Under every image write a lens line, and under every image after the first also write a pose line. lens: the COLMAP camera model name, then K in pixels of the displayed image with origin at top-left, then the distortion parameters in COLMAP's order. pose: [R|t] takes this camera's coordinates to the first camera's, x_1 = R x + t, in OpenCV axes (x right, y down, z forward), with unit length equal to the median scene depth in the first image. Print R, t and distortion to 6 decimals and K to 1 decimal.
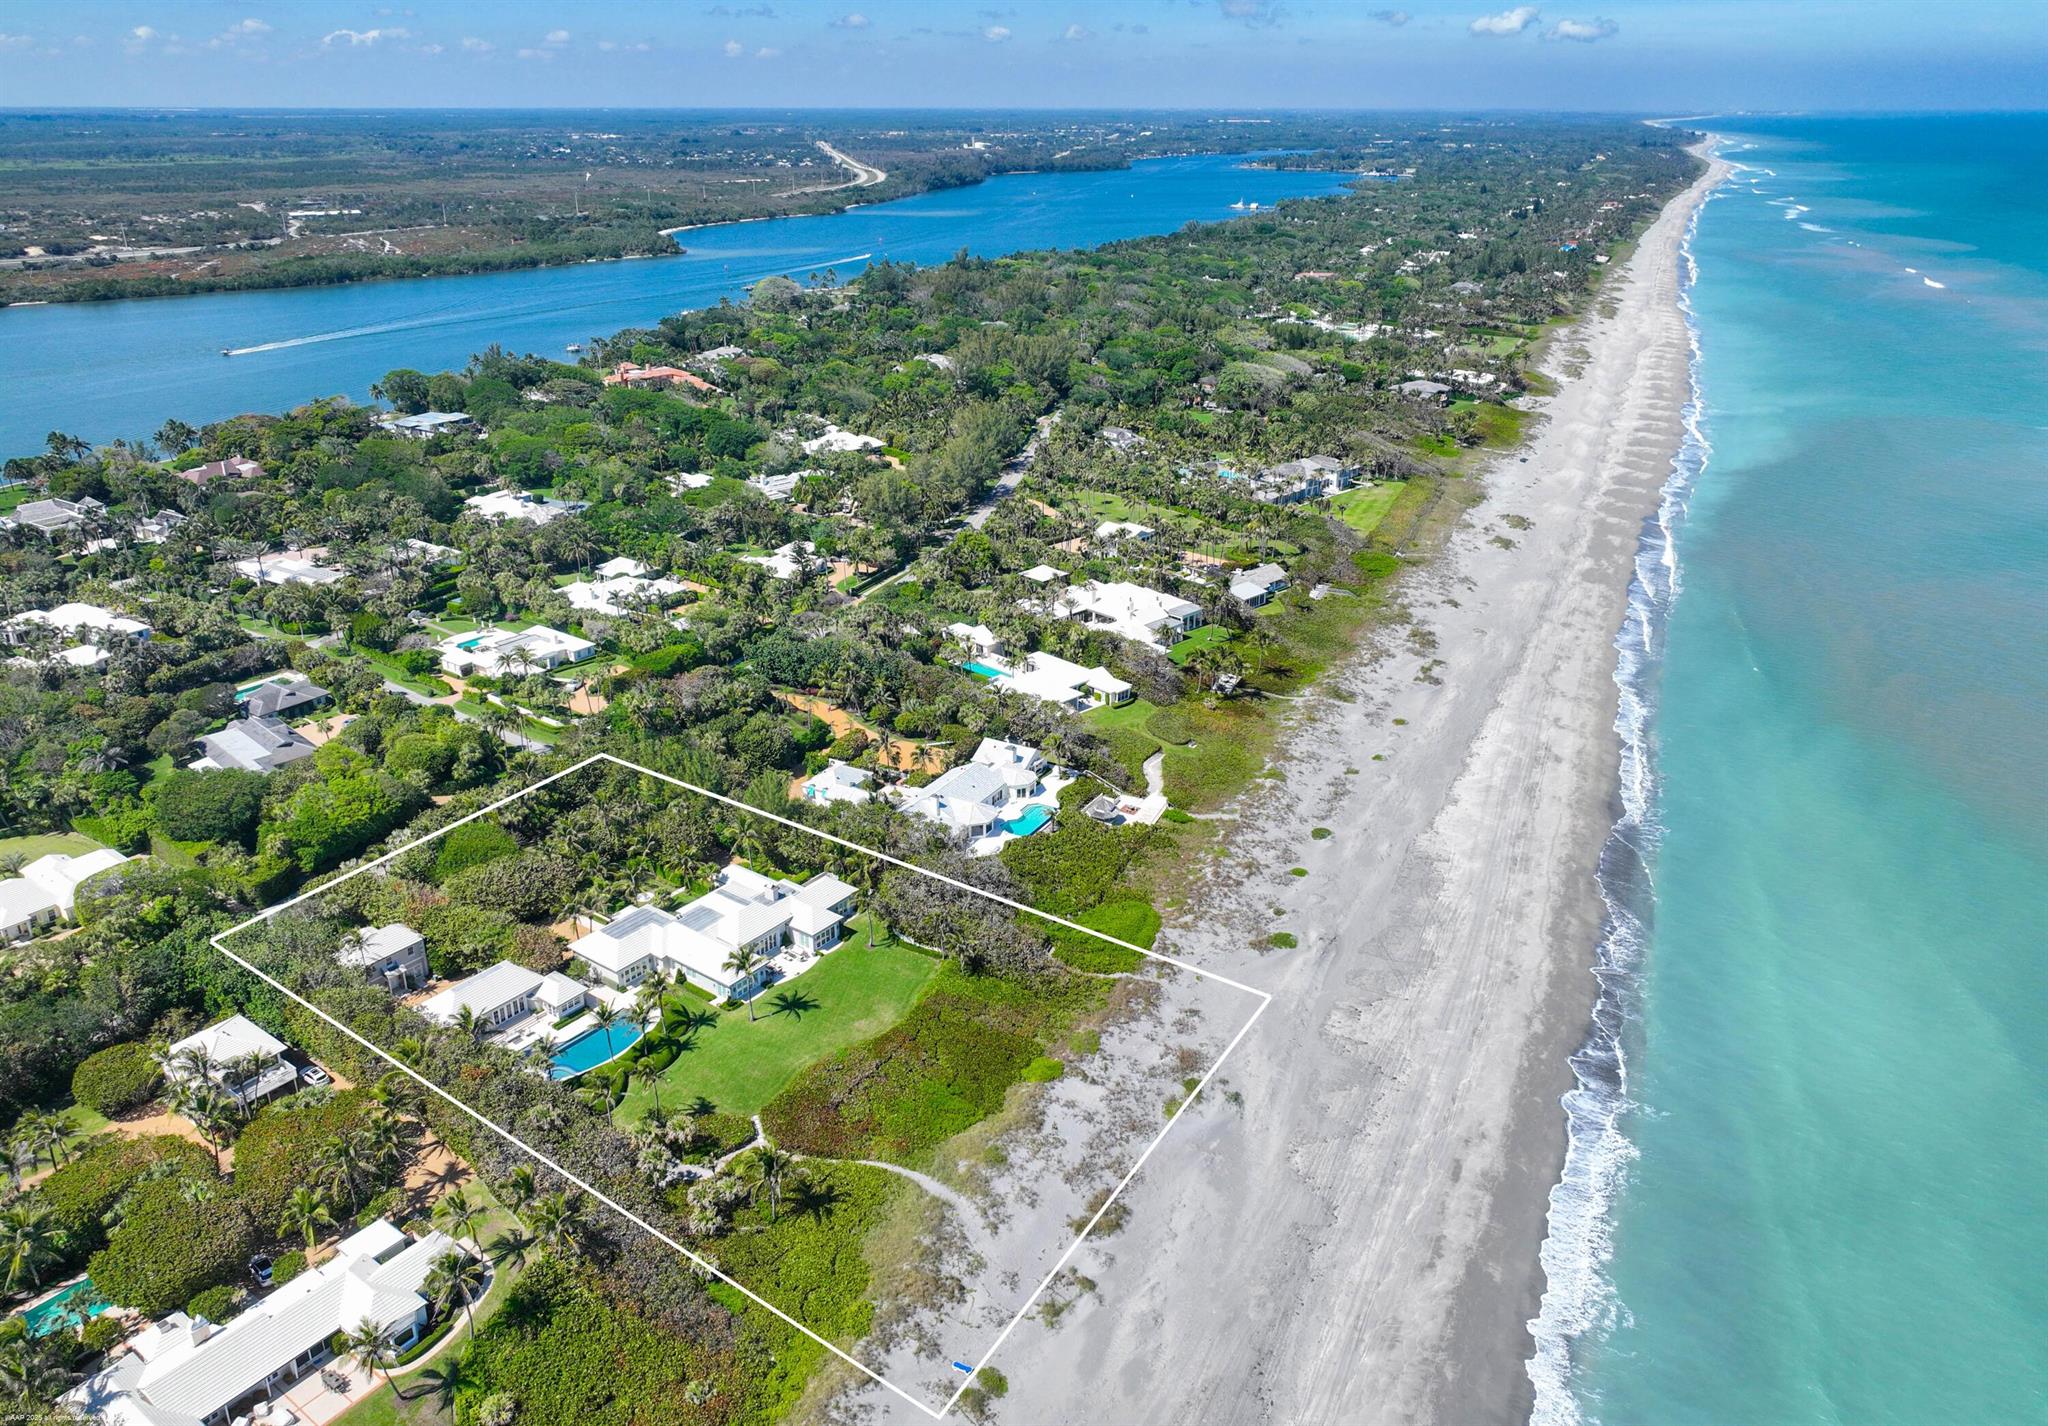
lens RADIAL K [[1492.8, 0, 1020.6], [0, 1492.8, 679.3], [0, 0, 1]] dist [0.008231, 0.001480]
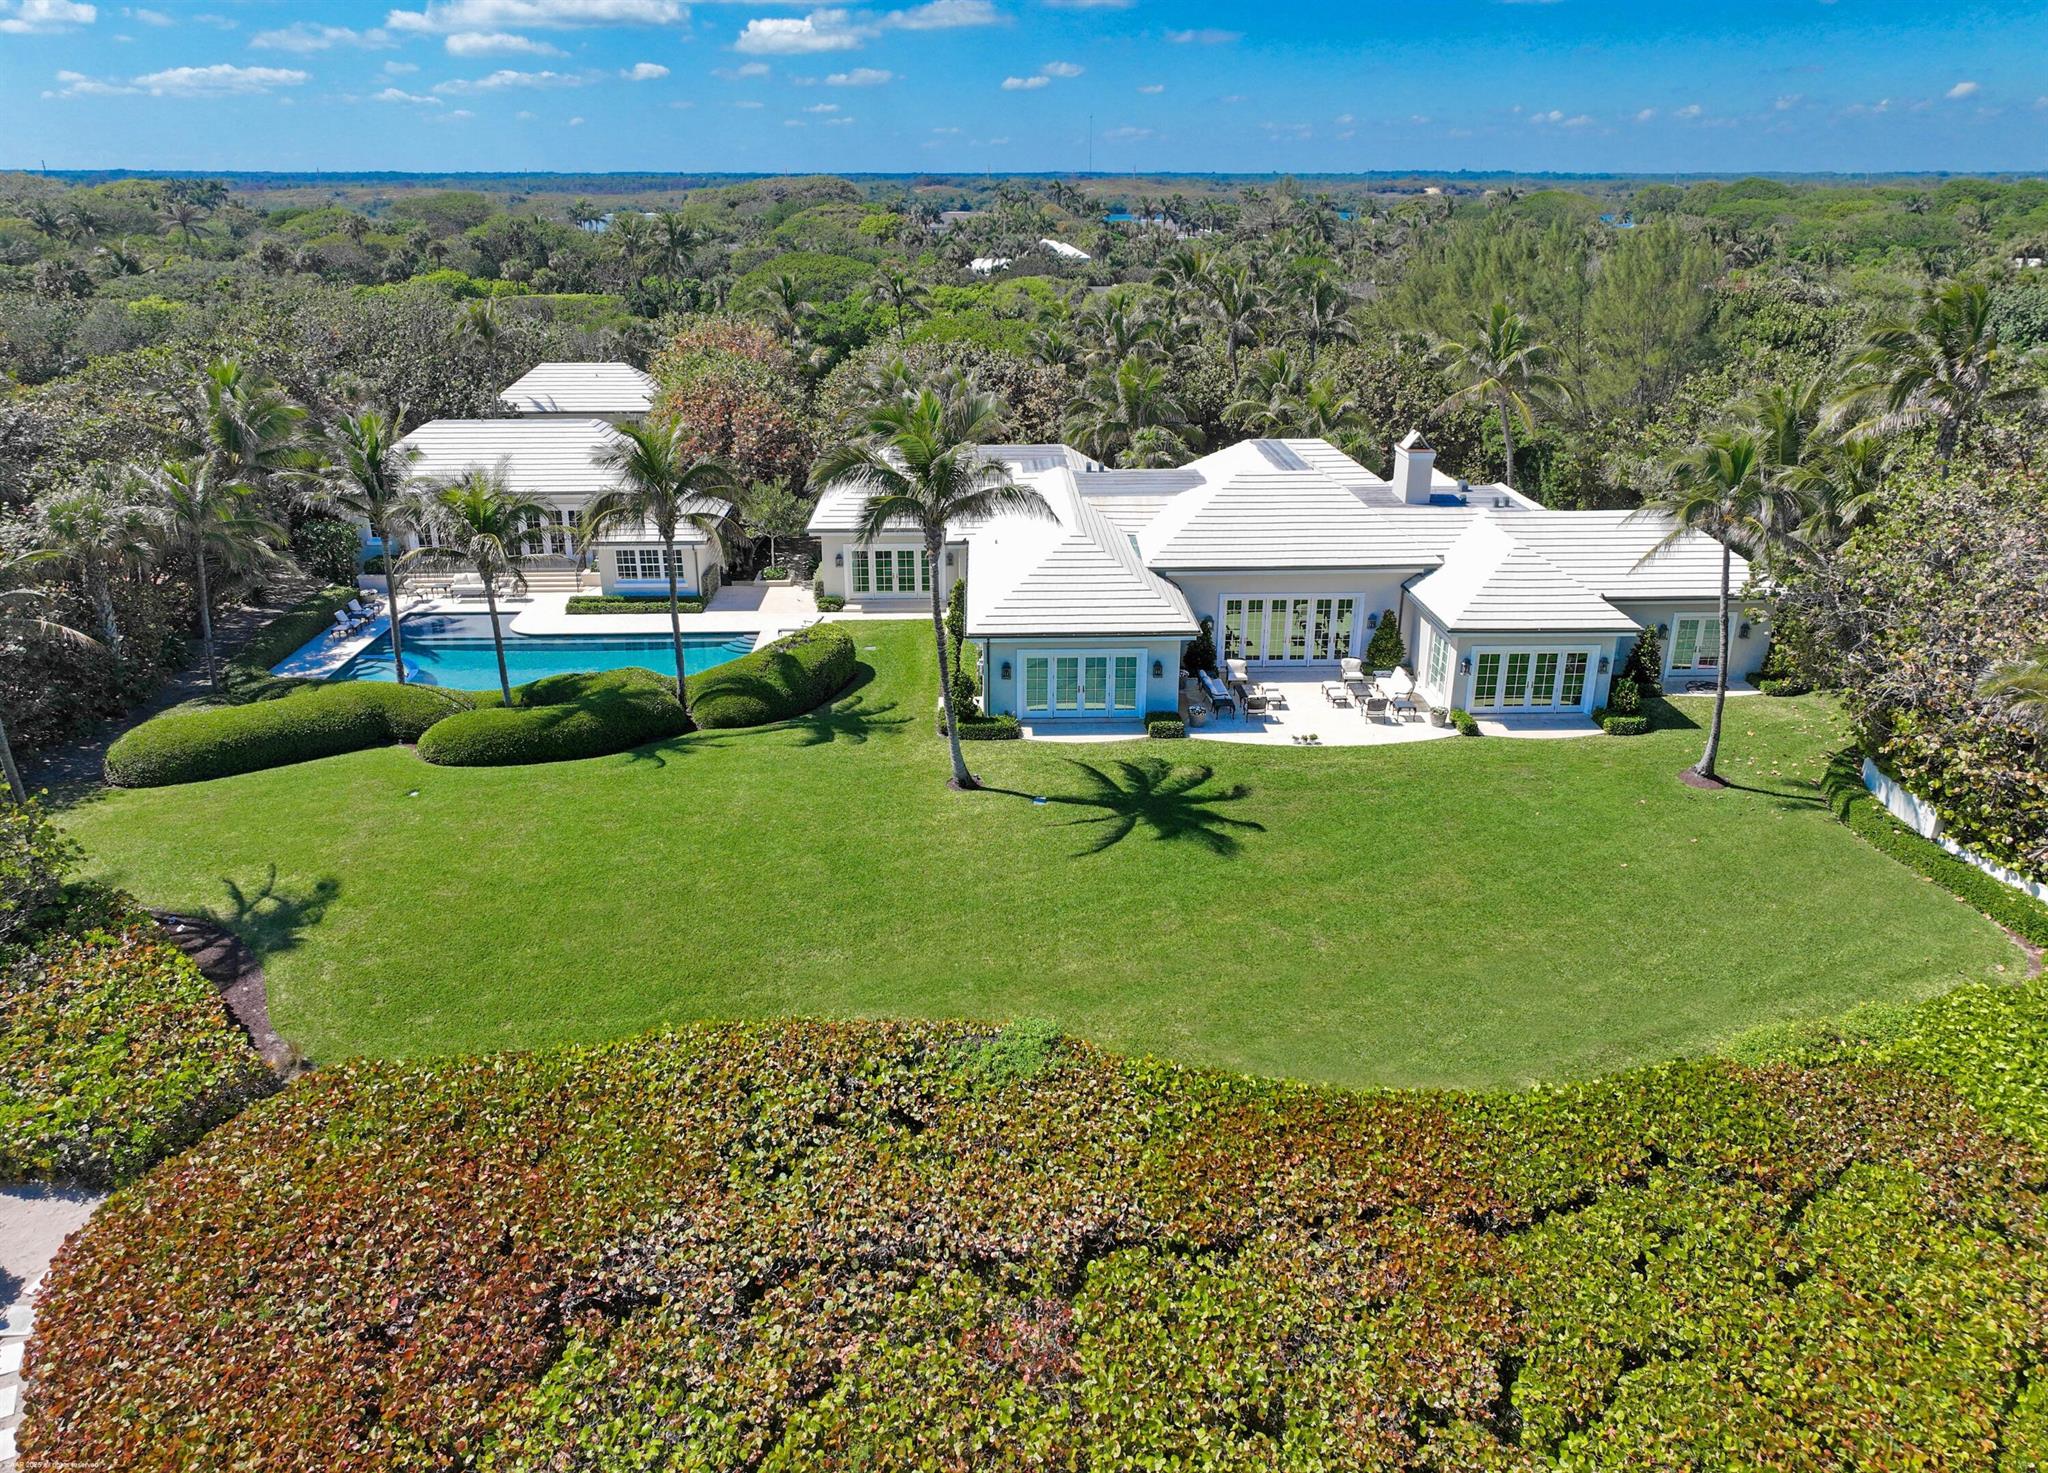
lens RADIAL K [[1394.5, 0, 1037.7], [0, 1394.5, 736.7], [0, 0, 1]] dist [-0.000494, 0.016265]
pose [[0.612418, 0.276166, -0.740727, -0.009971], [-0.267697, 0.954085, 0.134387, 0.175289], [0.743830, 0.115990, 0.658228, 0.805933]]
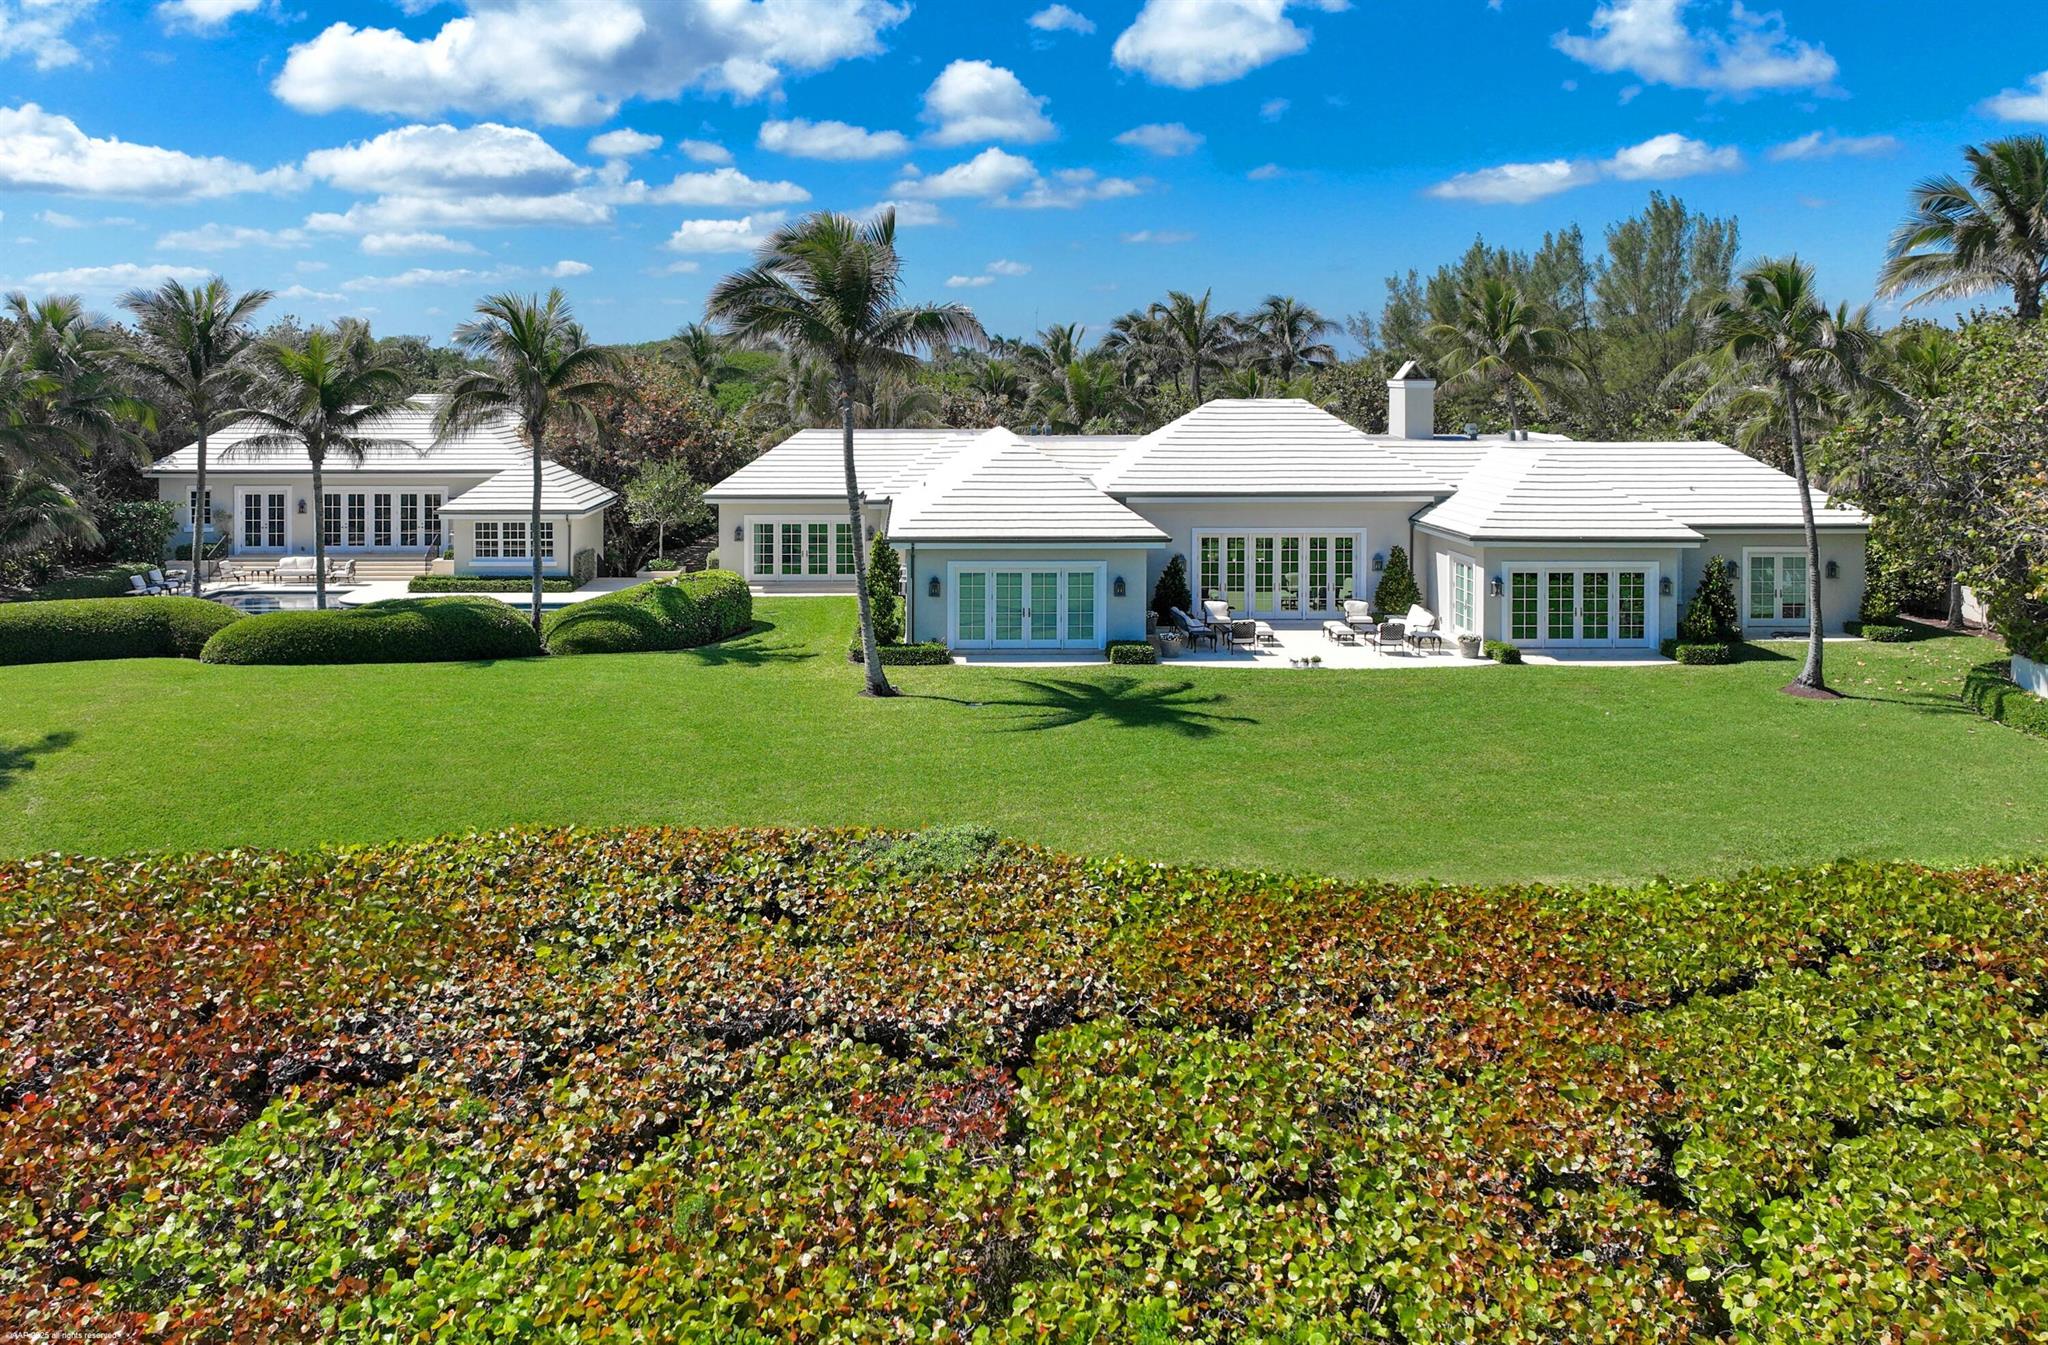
lens RADIAL K [[1624.7, 0, 967.6], [0, 1624.7, 486.6], [0, 0, 1]] dist [0.000683, 0.006758]
pose [[0.606358, 0.021158, -0.794910, -0.009795], [-0.268118, 0.946549, -0.179326, 0.221067], [0.748627, 0.321866, 0.579620, 0.823555]]
